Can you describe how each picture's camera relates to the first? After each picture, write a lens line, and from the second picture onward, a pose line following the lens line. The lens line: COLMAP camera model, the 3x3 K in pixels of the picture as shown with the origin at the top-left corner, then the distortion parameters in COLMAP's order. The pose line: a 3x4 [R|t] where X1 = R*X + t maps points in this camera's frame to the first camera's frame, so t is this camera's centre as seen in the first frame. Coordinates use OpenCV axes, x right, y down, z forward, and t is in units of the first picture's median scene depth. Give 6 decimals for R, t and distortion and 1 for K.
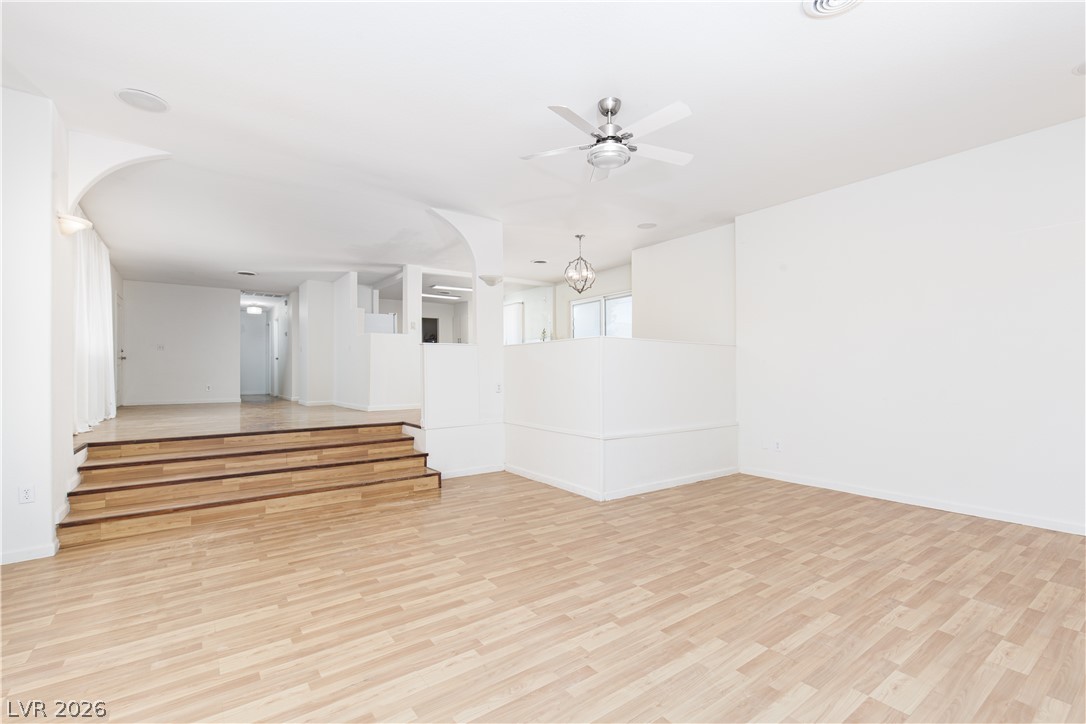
lens RADIAL K [[490.0, 0, 544.4], [0, 490.0, 368.5], [0, 0, 1]] dist [0.008877, -0.000950]
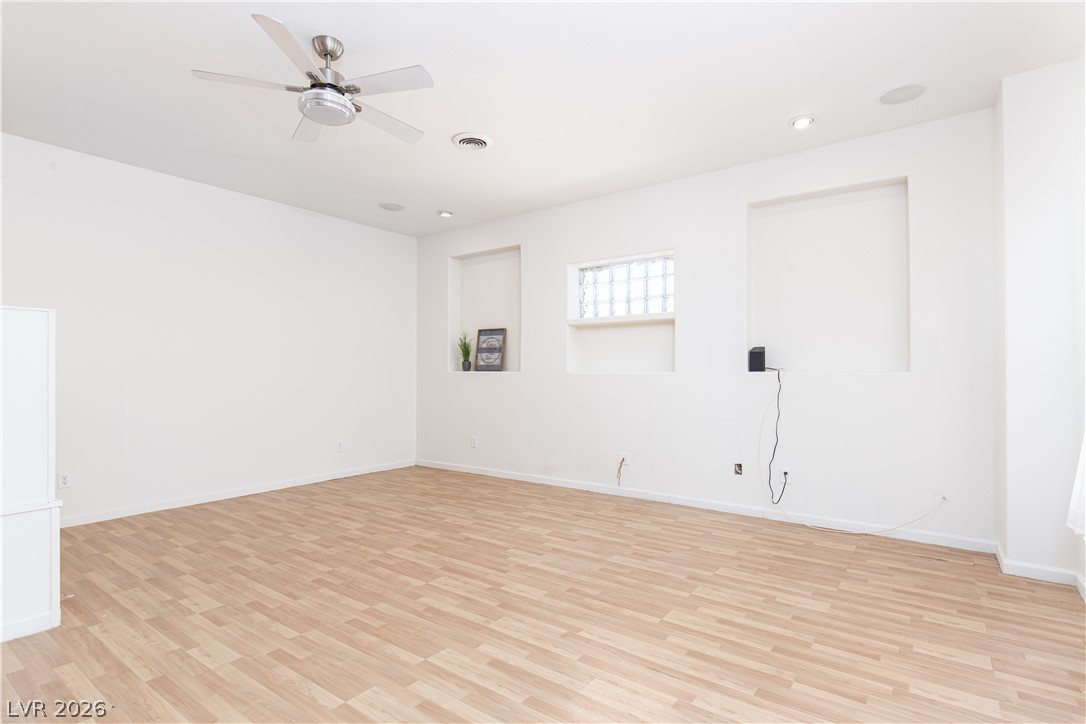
lens RADIAL K [[534.1, 0, 542.2], [0, 534.1, 367.0], [0, 0, 1]] dist [-0.000954, -0.000176]
pose [[-0.298560, 0.015356, 0.954267, -0.808344], [-0.000043, 0.999870, -0.016103, 0.002435], [-0.954391, -0.004849, -0.298521, 0.922660]]
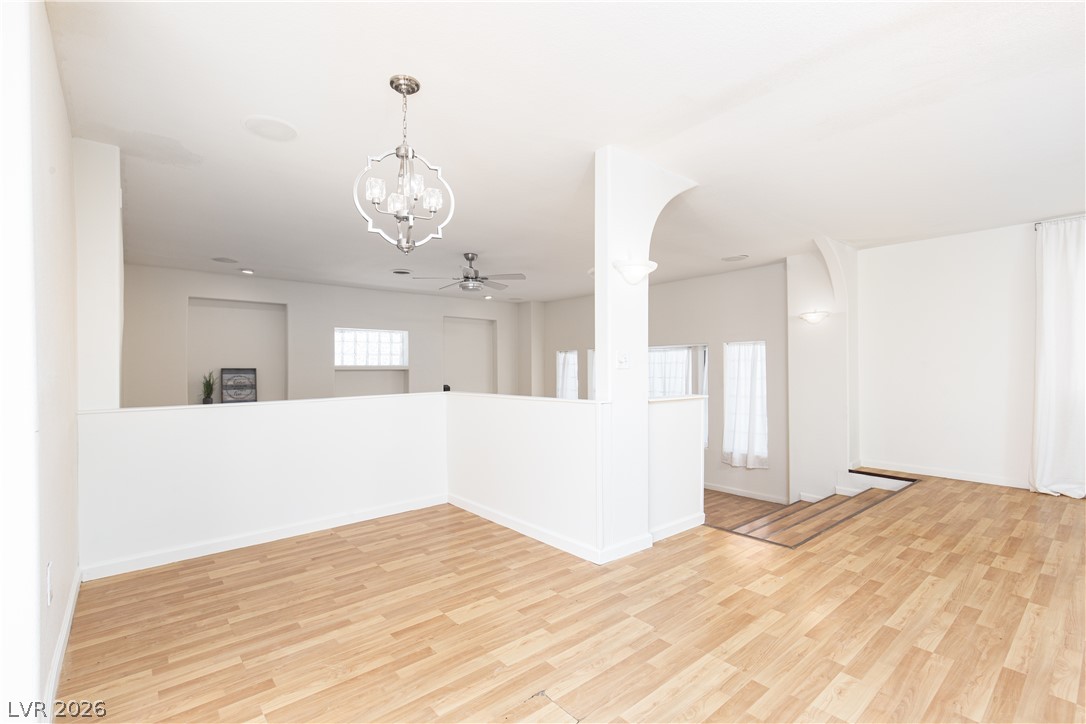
lens RADIAL K [[501.2, 0, 543.0], [0, 501.2, 362.0], [0, 0, 1]] dist [0.005425, -0.000515]
pose [[-0.997315, 0.012893, -0.072094, 0.012038], [0.014014, 0.999788, -0.015069, -0.147945], [0.071885, -0.016038, -0.997284, 2.721224]]
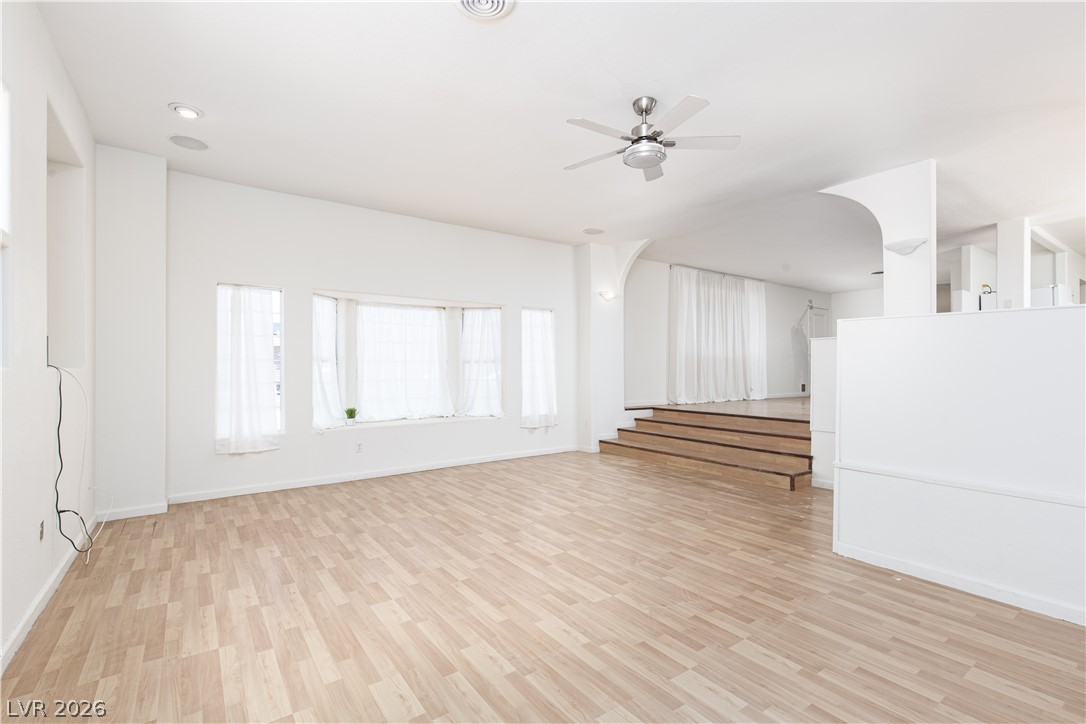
lens RADIAL K [[490.0, 0, 544.4], [0, 490.0, 368.5], [0, 0, 1]] dist [0.008877, -0.000950]
pose [[-0.007556, 0.002599, -0.999968, 1.142634], [0.006628, 0.999975, 0.002549, -0.001286], [0.999949, -0.006608, -0.007573, 0.800930]]
